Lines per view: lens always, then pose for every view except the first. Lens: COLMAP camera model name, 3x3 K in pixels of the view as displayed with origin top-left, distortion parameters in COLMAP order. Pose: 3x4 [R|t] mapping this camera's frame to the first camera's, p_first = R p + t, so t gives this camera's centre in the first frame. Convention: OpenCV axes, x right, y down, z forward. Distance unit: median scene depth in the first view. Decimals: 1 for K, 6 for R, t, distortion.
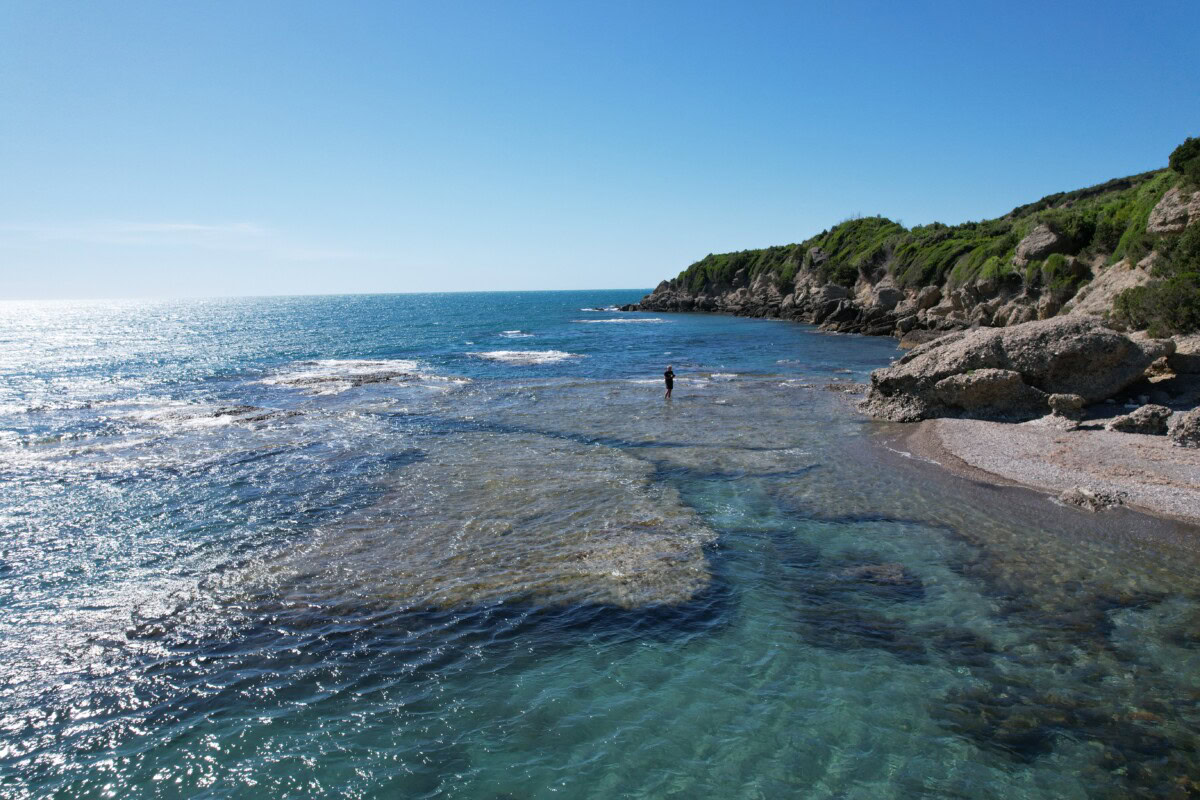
lens RADIAL K [[770.3, 0, 603.3], [0, 770.3, 410.9], [0, 0, 1]] dist [-0.082538, 0.076802]
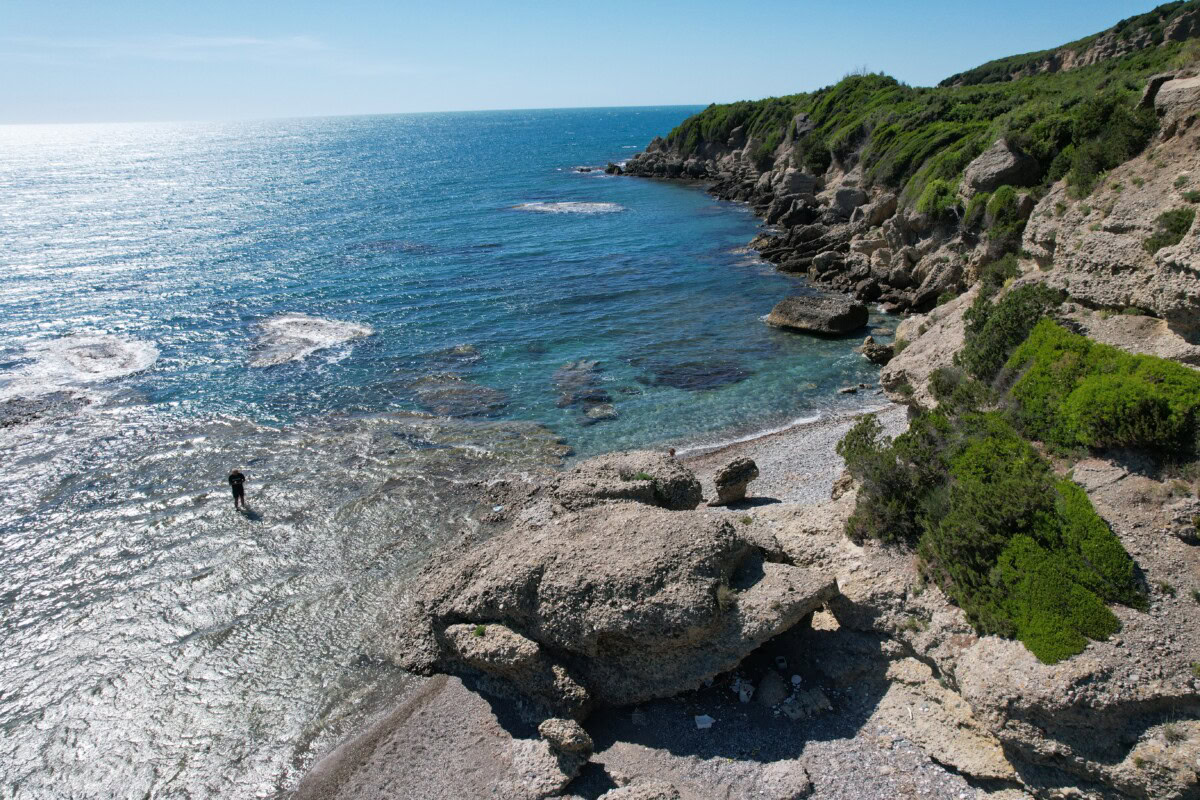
lens RADIAL K [[770.3, 0, 603.3], [0, 770.3, 410.9], [0, 0, 1]] dist [-0.082538, 0.076802]
pose [[0.996196, 0.023745, -0.083838, 0.175488], [-0.004409, 0.974658, 0.223657, -0.103031], [0.087024, -0.222436, 0.971056, 0.118030]]
